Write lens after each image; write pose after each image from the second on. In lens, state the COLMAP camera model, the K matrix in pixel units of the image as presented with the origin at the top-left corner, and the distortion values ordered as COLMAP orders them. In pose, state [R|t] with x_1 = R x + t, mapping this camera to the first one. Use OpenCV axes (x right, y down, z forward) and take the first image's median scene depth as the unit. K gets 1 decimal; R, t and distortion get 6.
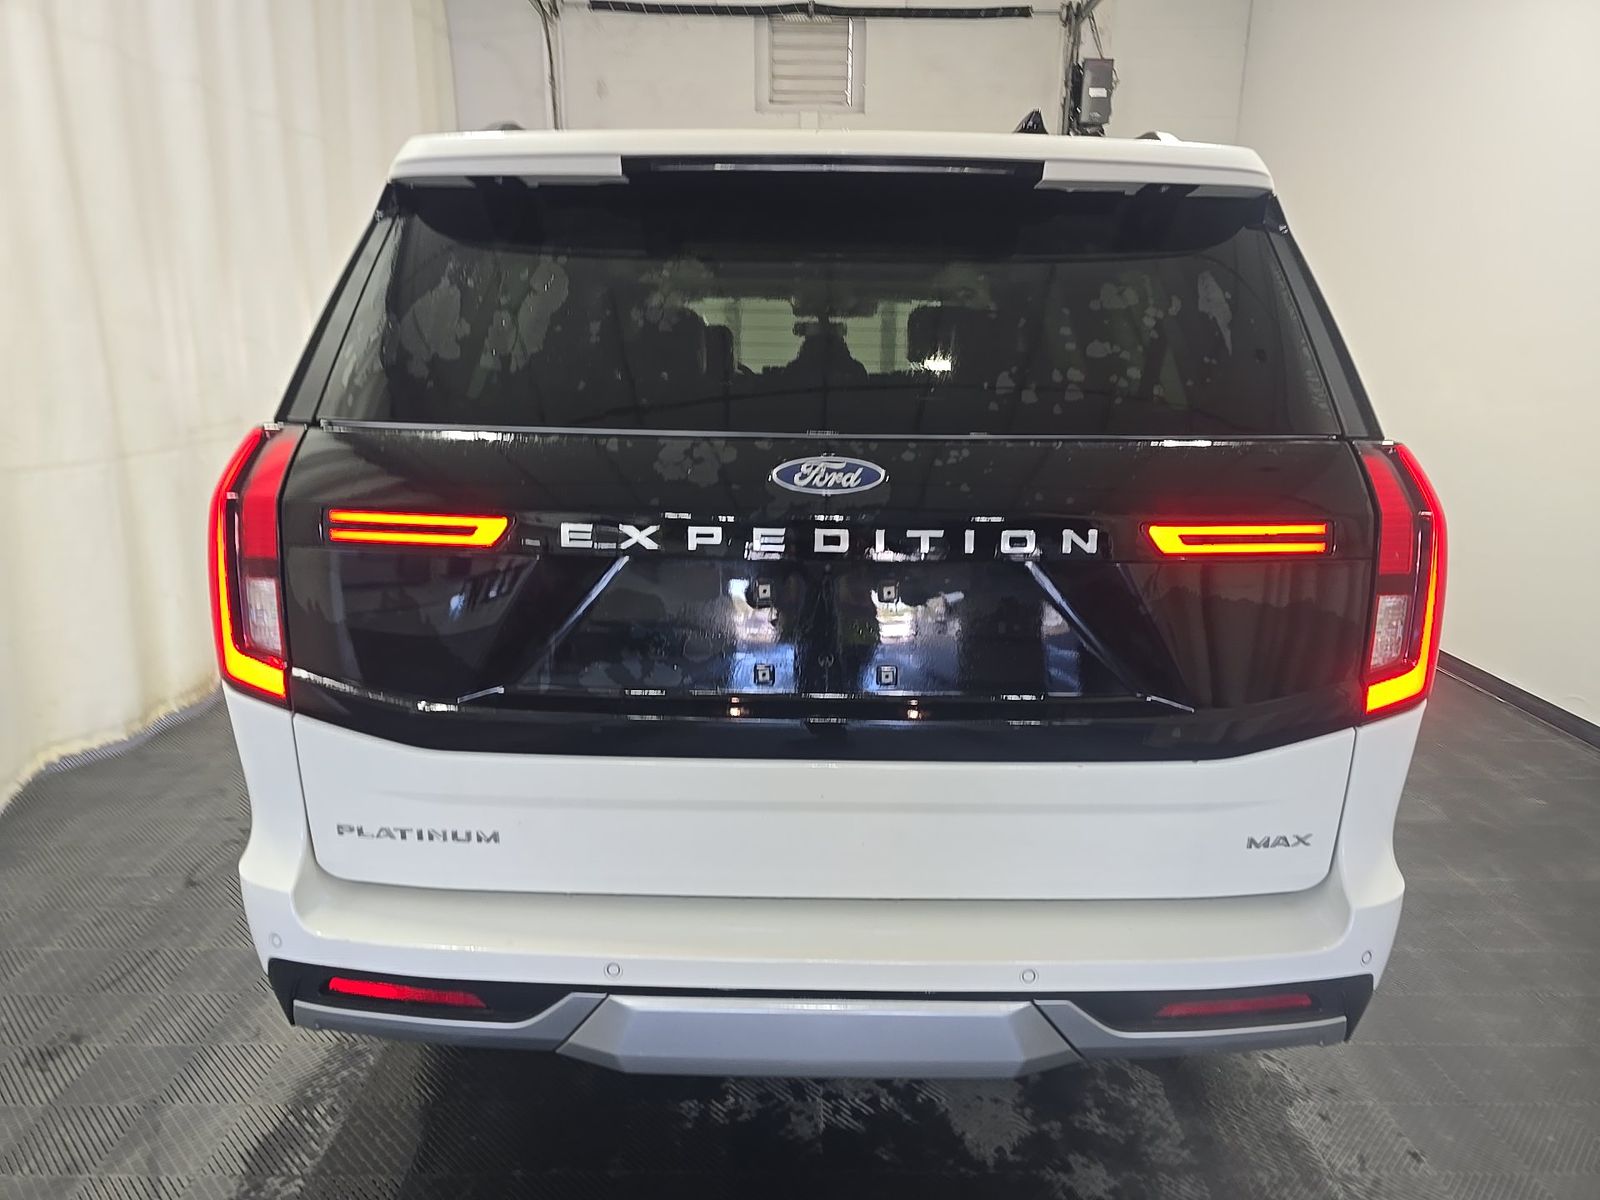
lens RADIAL K [[1077.7, 0, 800.0], [0, 1077.7, 600.0], [0, 0, 1]] dist [0.046797, 0.000183]
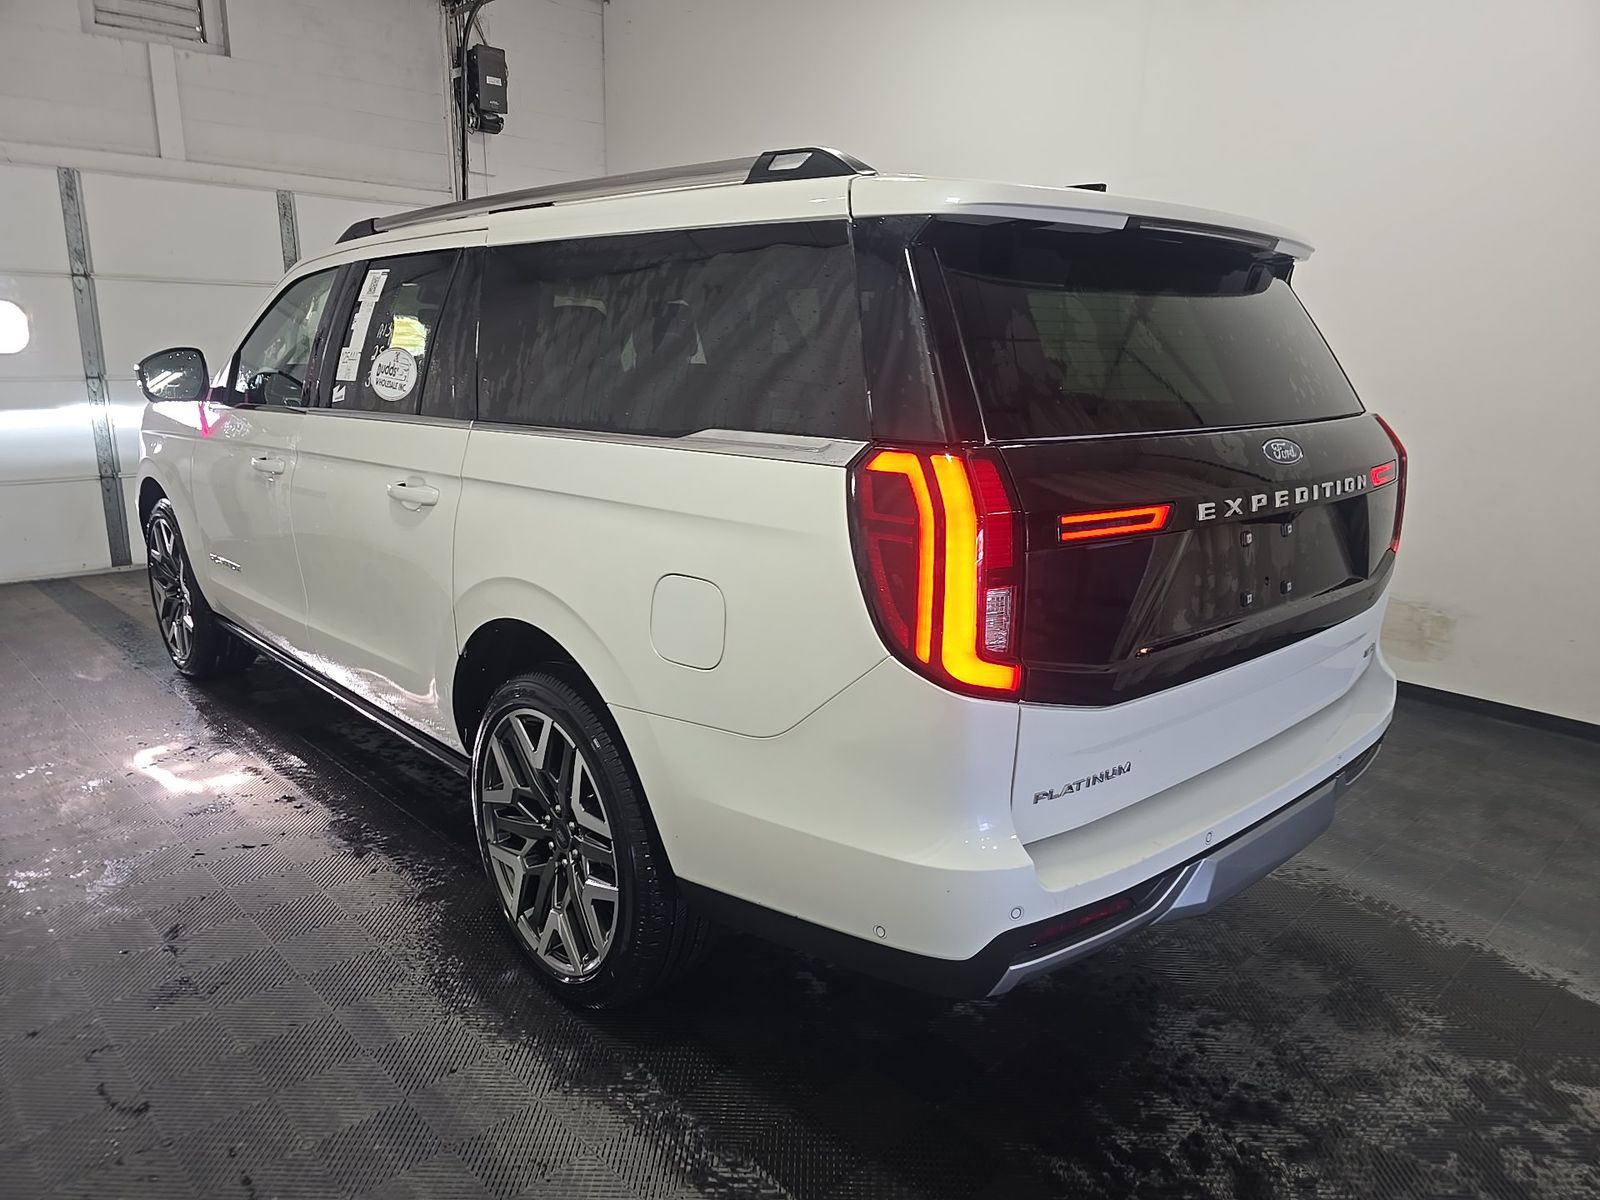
lens RADIAL K [[1106.0, 0, 800.0], [0, 1106.0, 600.0], [0, 0, 1]] dist [0.082744, -0.067292]
pose [[0.727271, -0.158863, 0.667712, -1.347373], [0.150075, 0.986111, 0.071156, -0.112746], [-0.669742, 0.048458, 0.741011, 0.297891]]
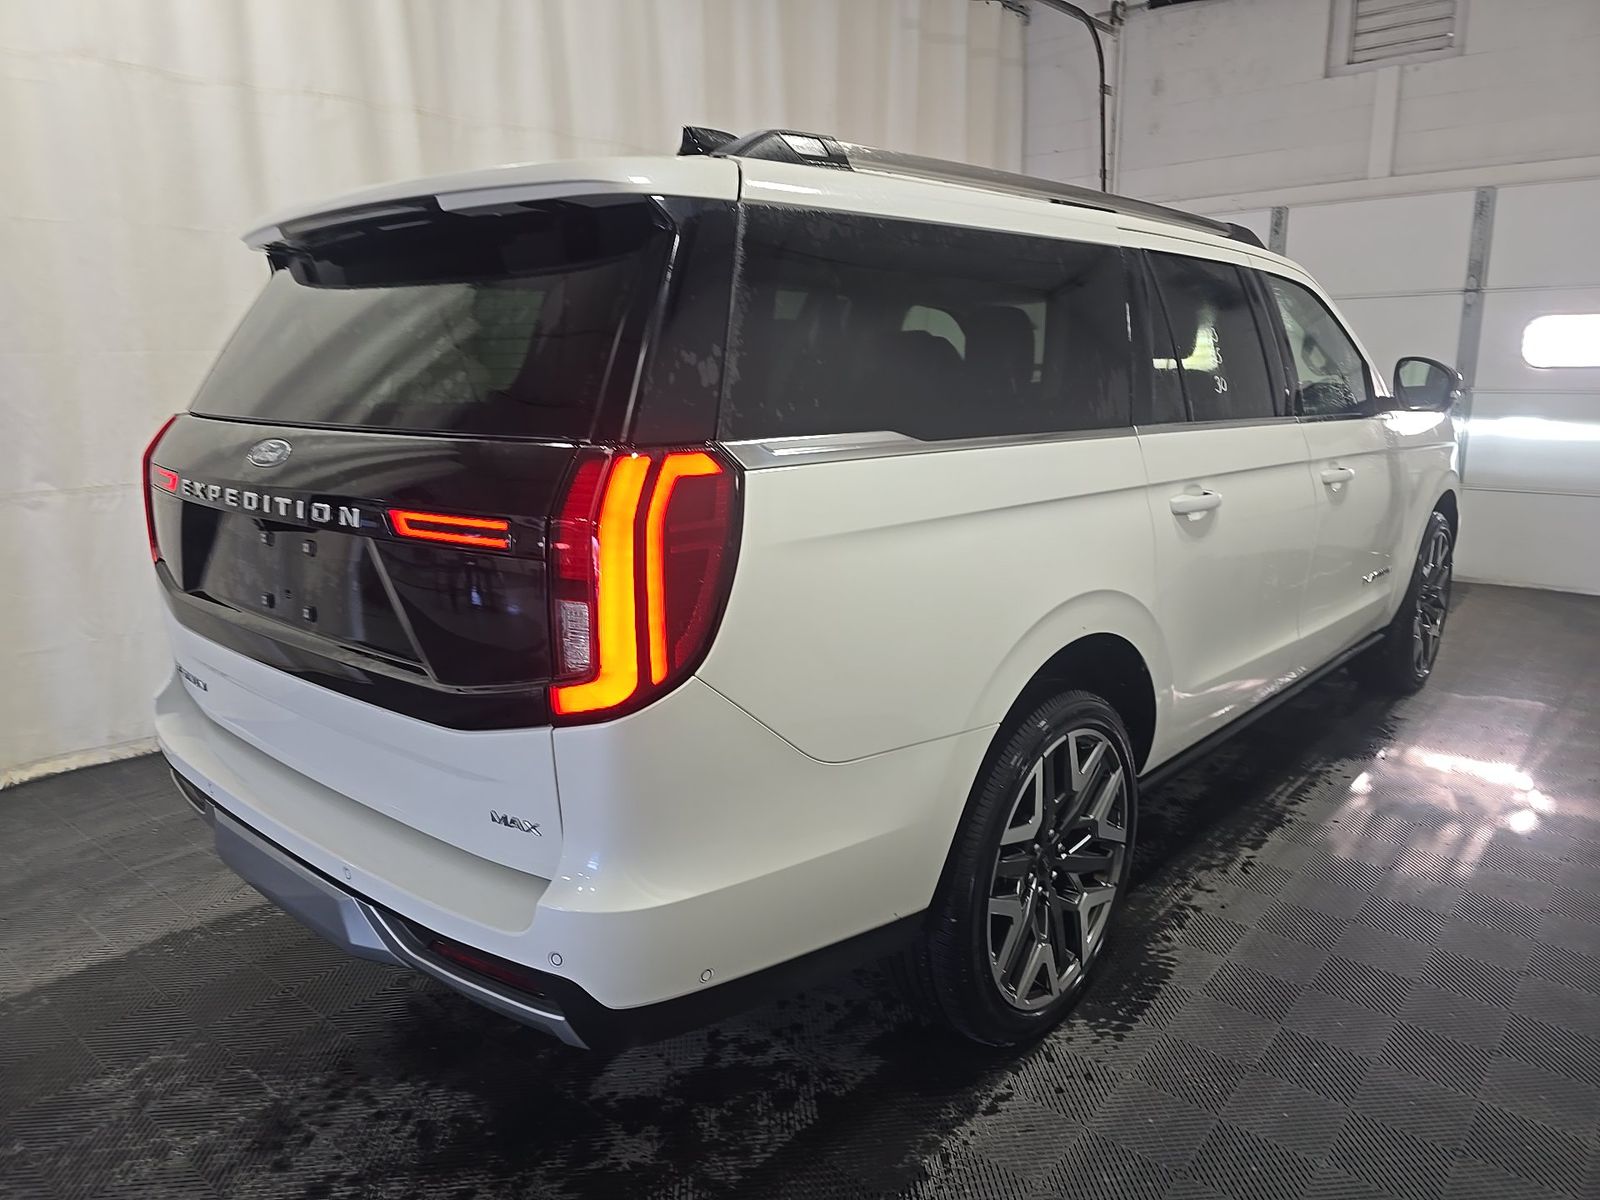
lens RADIAL K [[1090.3, 0, 820.2], [0, 1090.3, 594.1], [0, 0, 1]] dist [0.017768, -0.001670]
pose [[0.759445, 0.122819, -0.638873, 1.315118], [-0.128125, 0.991022, 0.038211, -0.074893], [0.637830, 0.052836, 0.768363, 0.368427]]
